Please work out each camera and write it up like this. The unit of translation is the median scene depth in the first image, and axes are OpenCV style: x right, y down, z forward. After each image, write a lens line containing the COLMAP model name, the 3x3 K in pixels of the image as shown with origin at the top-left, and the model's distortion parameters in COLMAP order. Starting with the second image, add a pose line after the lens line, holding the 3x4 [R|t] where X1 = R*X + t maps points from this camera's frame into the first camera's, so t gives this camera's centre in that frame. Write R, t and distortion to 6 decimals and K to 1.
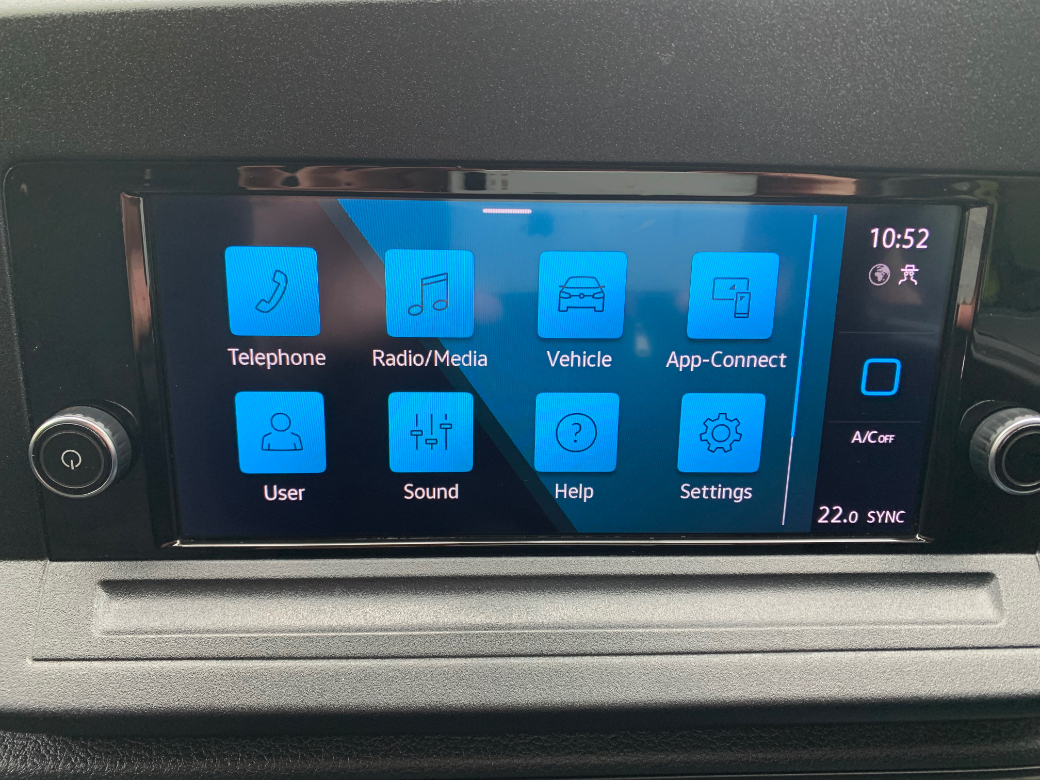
lens RADIAL K [[808.8, 0, 494.7], [0, 808.8, 367.5], [0, 0, 1]] dist [0.026991, -0.019577]
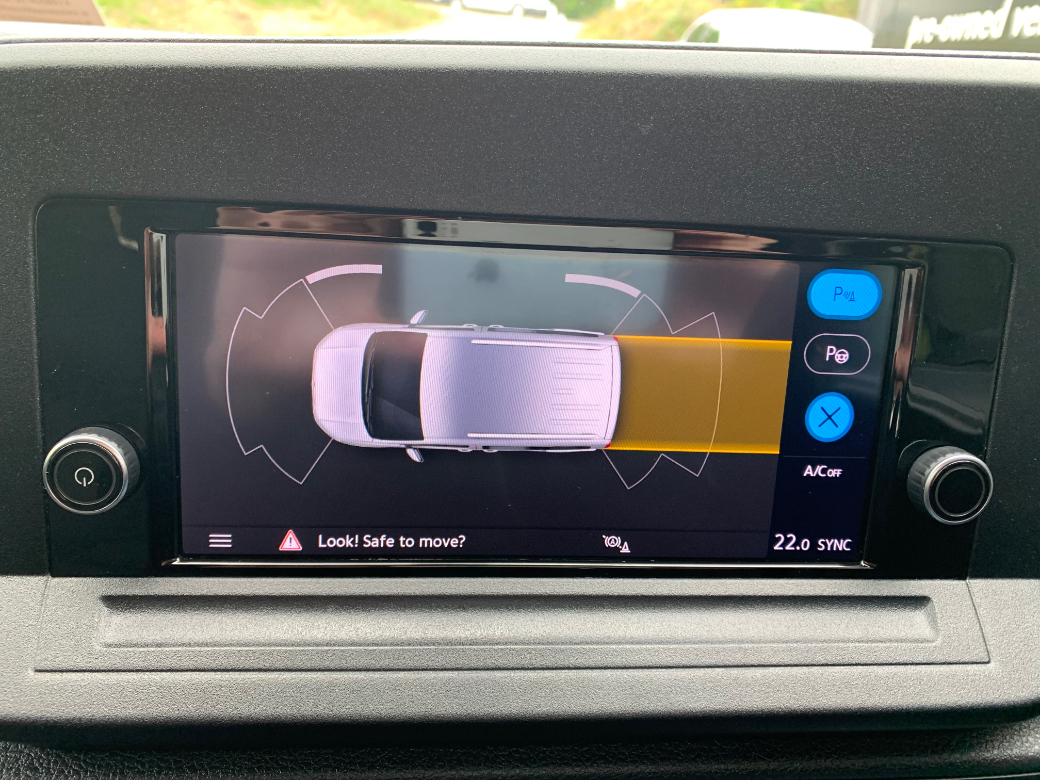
lens RADIAL K [[808.8, 0, 492.2], [0, 808.8, 363.5], [0, 0, 1]] dist [0.026991, -0.019577]
pose [[0.997965, 0.025289, 0.058535, -0.054339], [-0.021586, 0.997777, -0.063054, 0.020231], [-0.059999, 0.061663, 0.996292, -0.086997]]
